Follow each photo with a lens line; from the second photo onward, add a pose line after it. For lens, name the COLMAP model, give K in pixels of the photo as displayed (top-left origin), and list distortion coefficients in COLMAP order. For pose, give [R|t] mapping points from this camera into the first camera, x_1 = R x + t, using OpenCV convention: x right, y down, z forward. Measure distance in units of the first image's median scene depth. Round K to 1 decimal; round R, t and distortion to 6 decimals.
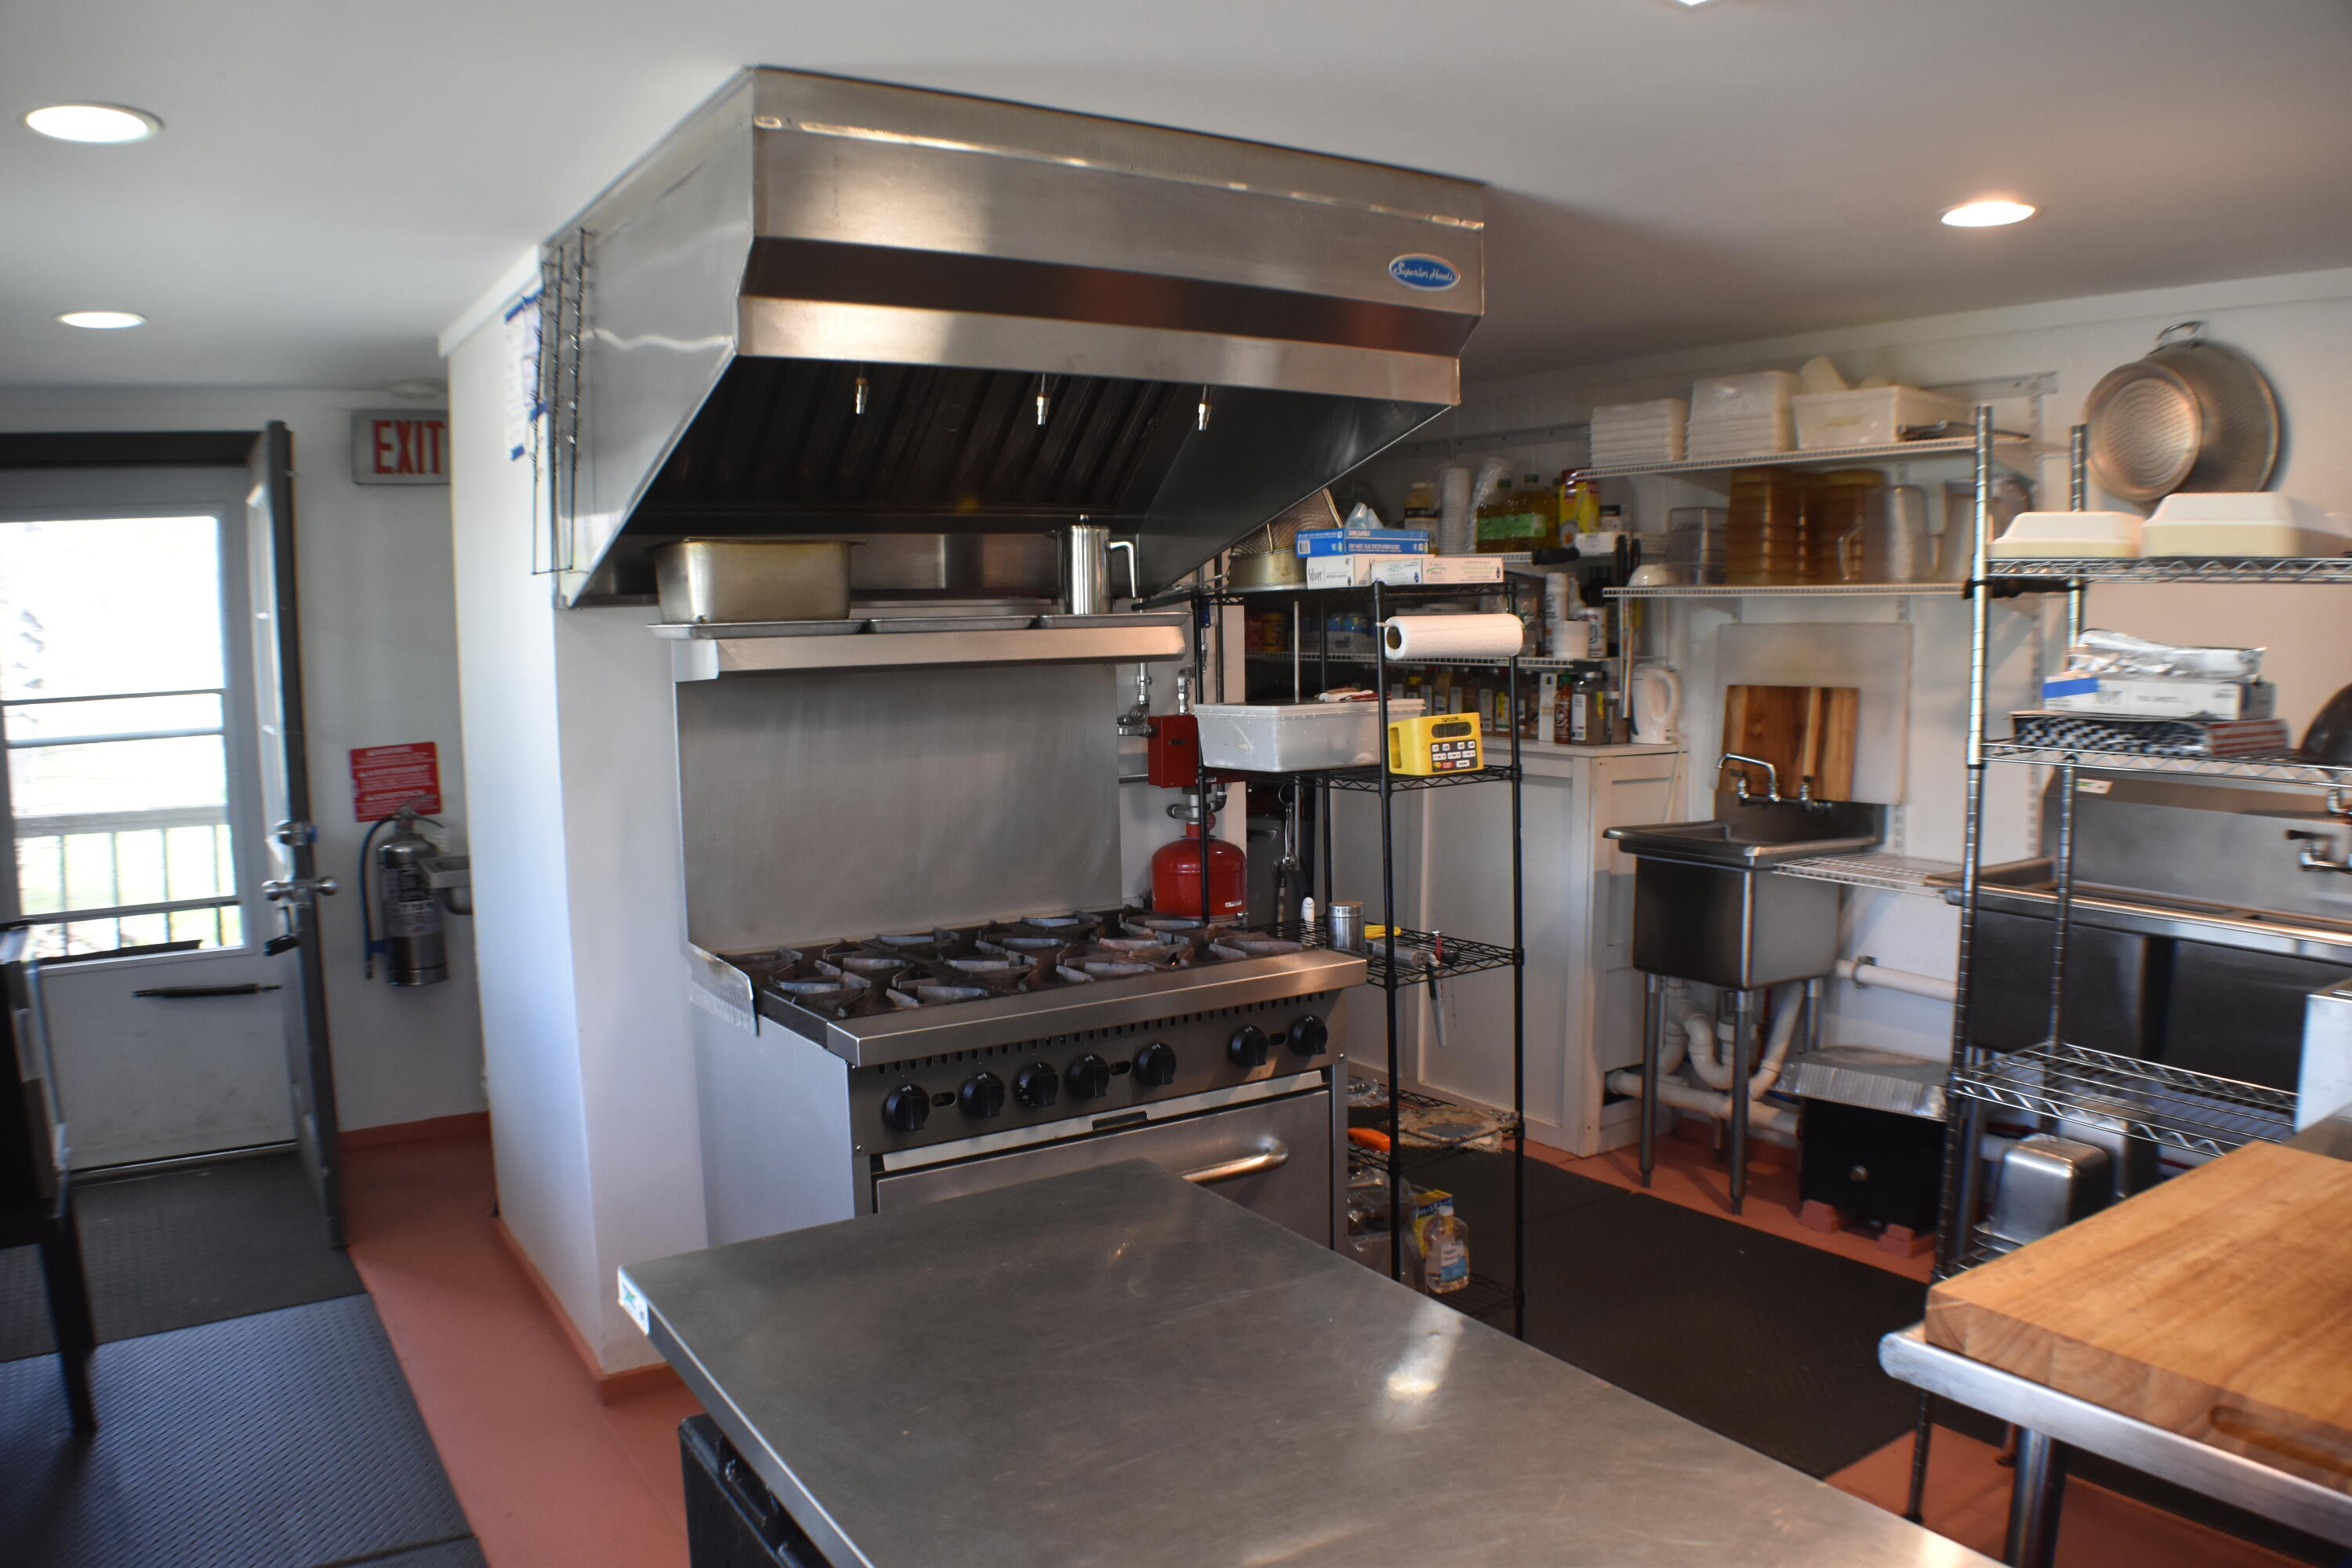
lens RADIAL K [[1706.7, 0, 1176.0], [0, 1706.7, 784.0], [0, 0, 1]] dist [-0.205768, 0.064746]
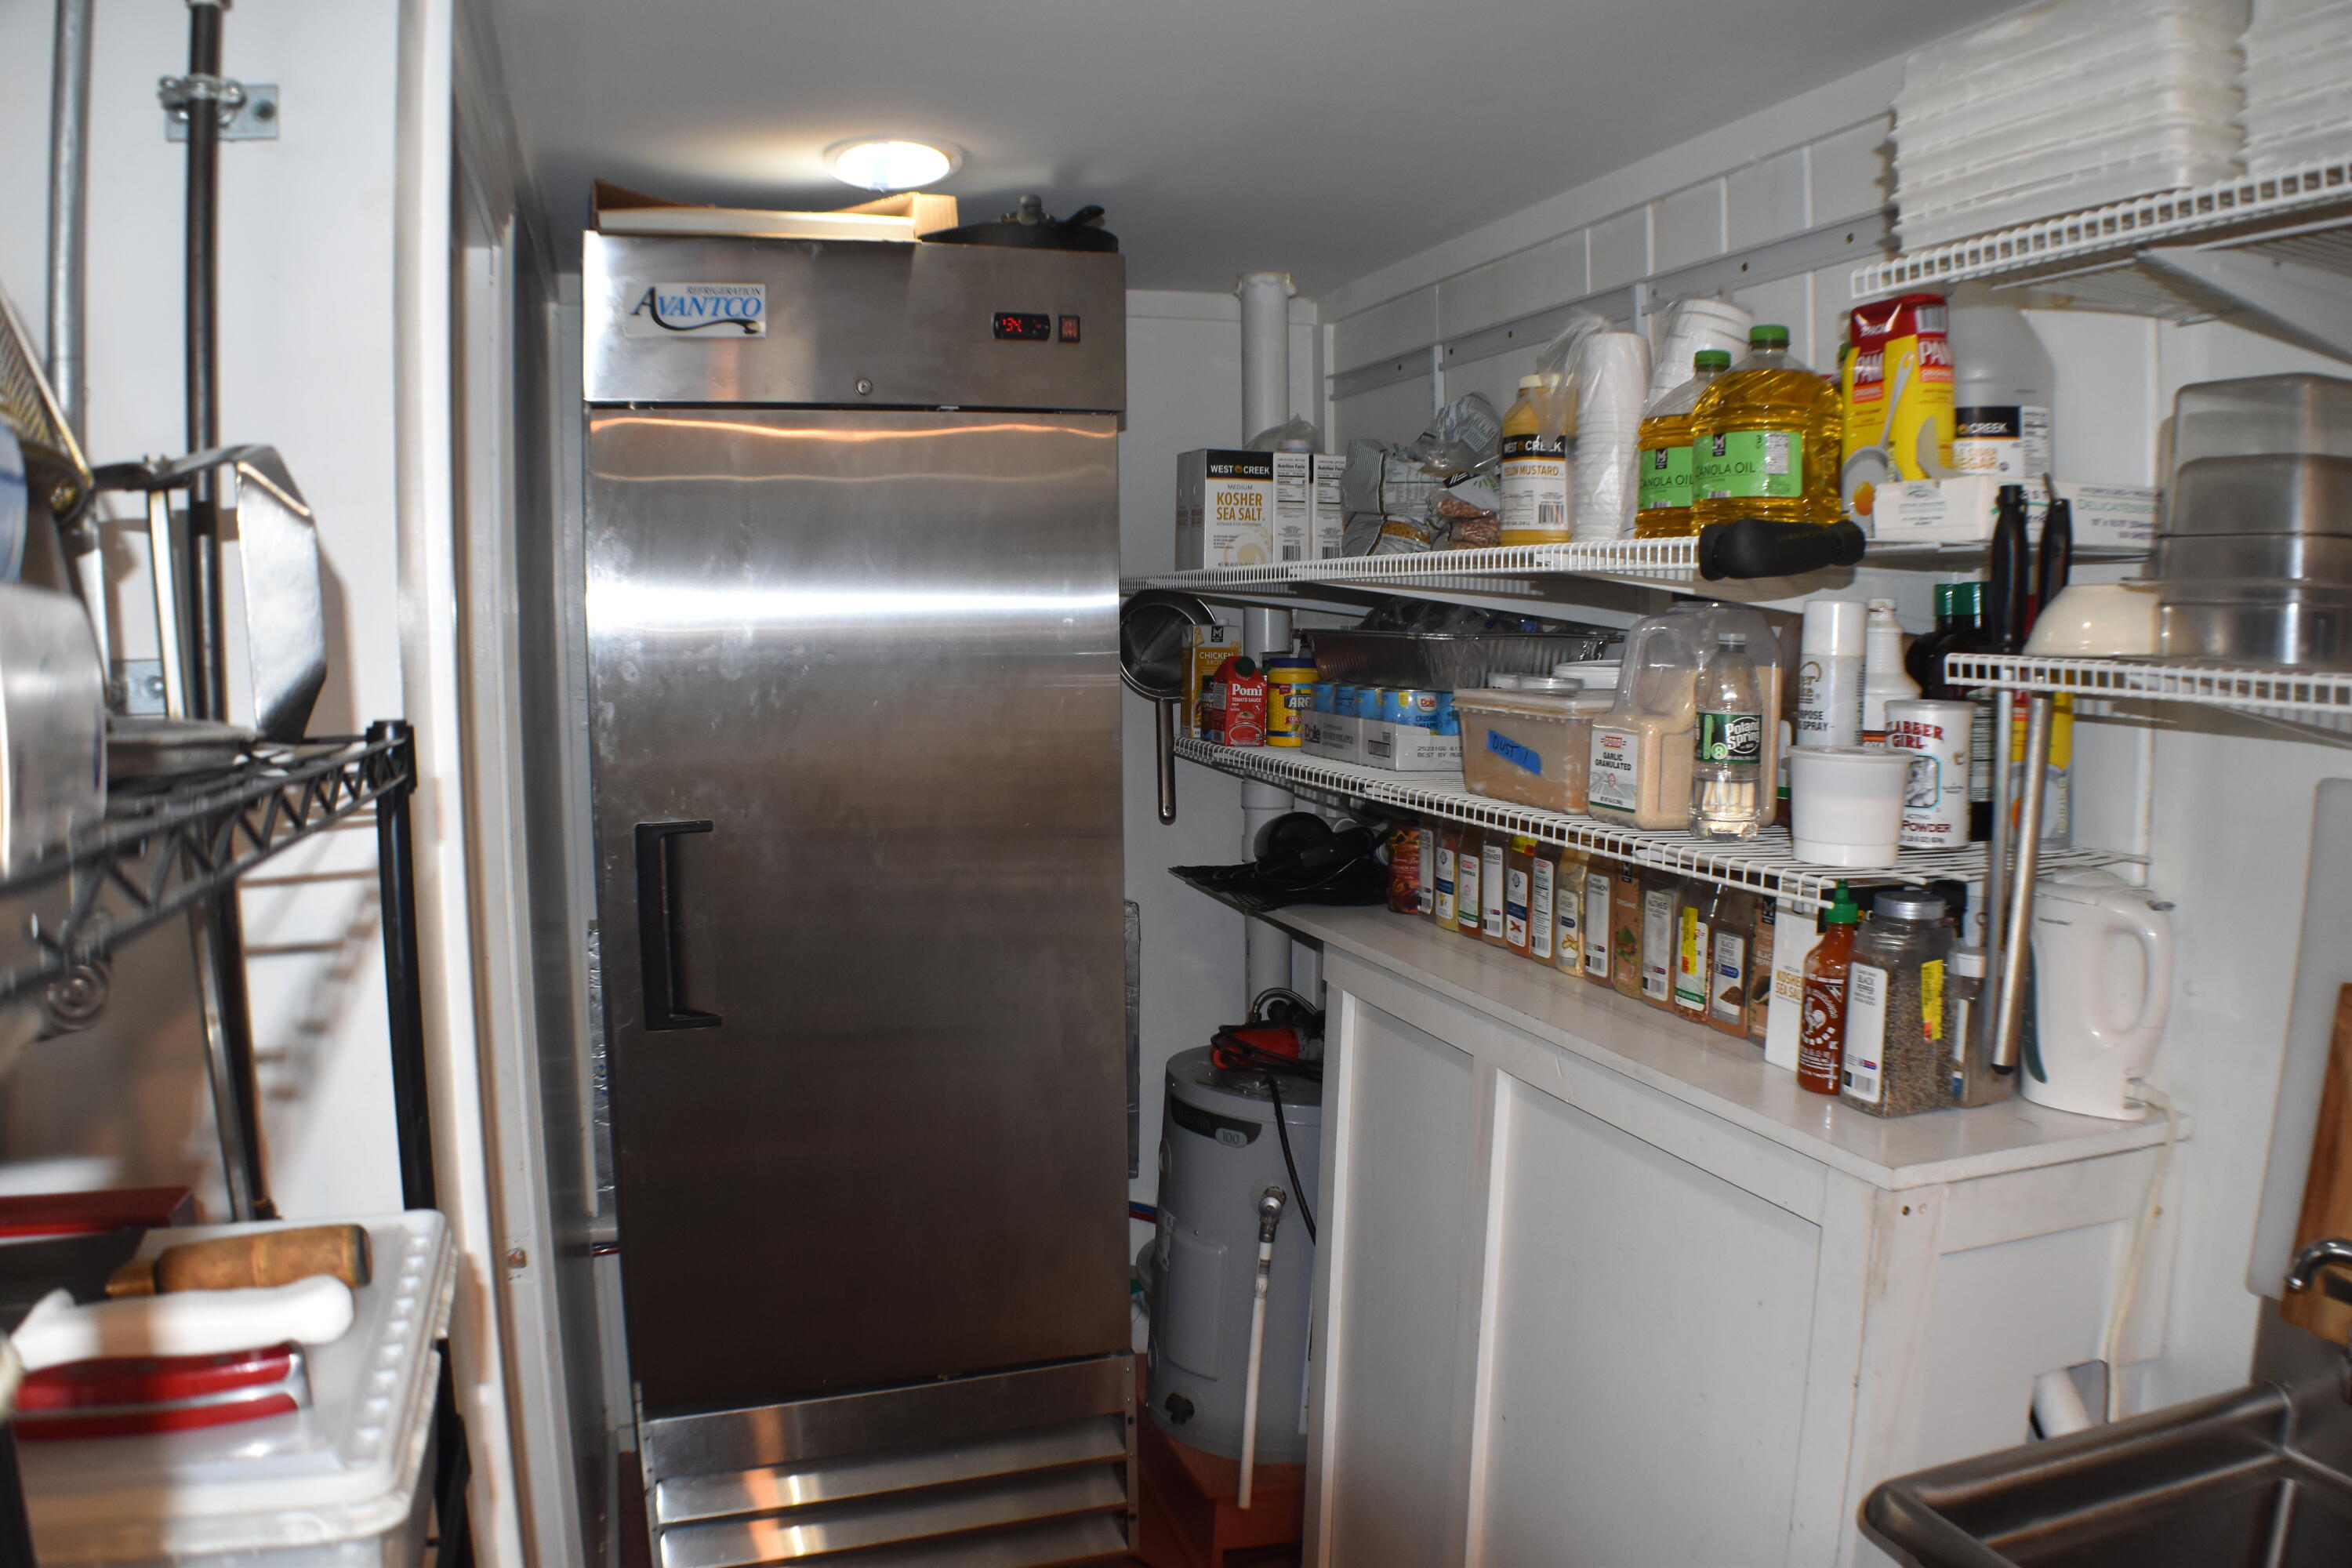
lens RADIAL K [[1706.7, 0, 1176.0], [0, 1706.7, 784.0], [0, 0, 1]] dist [-0.205768, 0.064746]
pose [[0.966786, 0.039096, -0.252578, 0.265198], [-0.038309, 0.999234, 0.008036, -0.123094], [0.252699, 0.001907, 0.967543, 0.919628]]
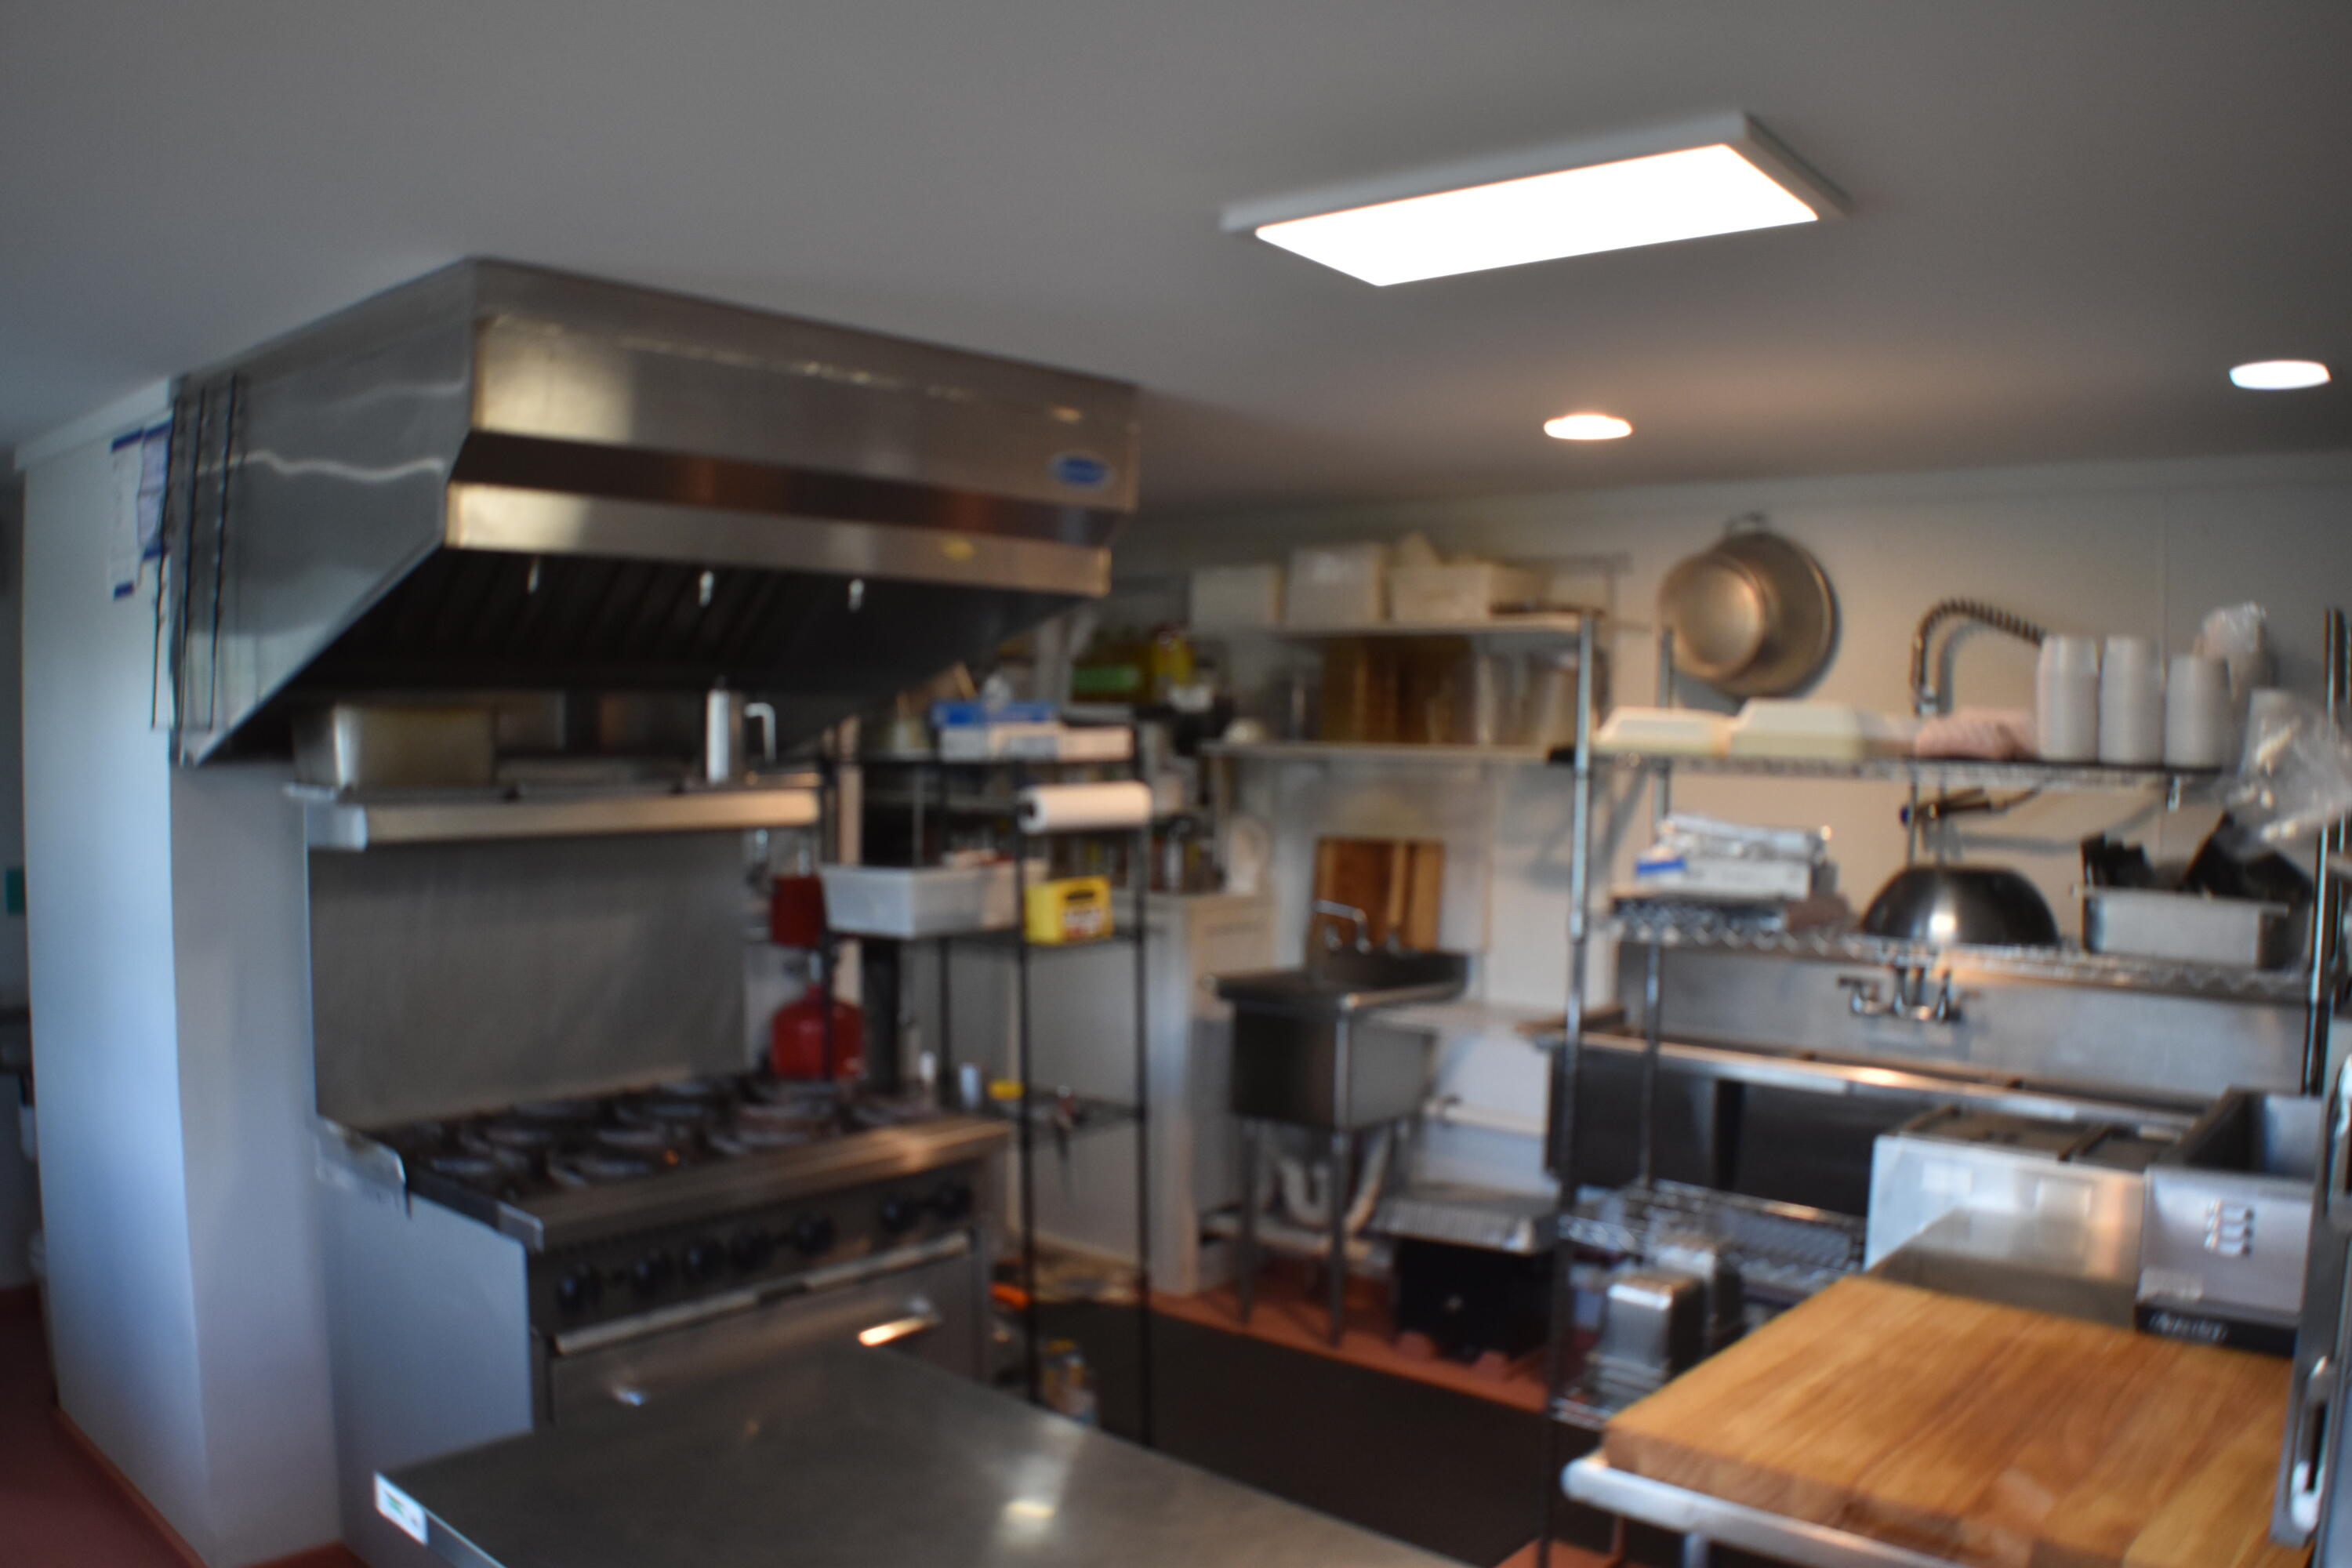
lens RADIAL K [[1784.0, 0, 1176.0], [0, 1784.0, 784.0], [0, 0, 1]] dist [-0.195800, 0.049262]
pose [[0.963302, 0.015178, 0.267990, -0.071785], [0.001938, 0.997981, -0.063487, -0.030102], [-0.268412, 0.061677, 0.961328, -0.065254]]
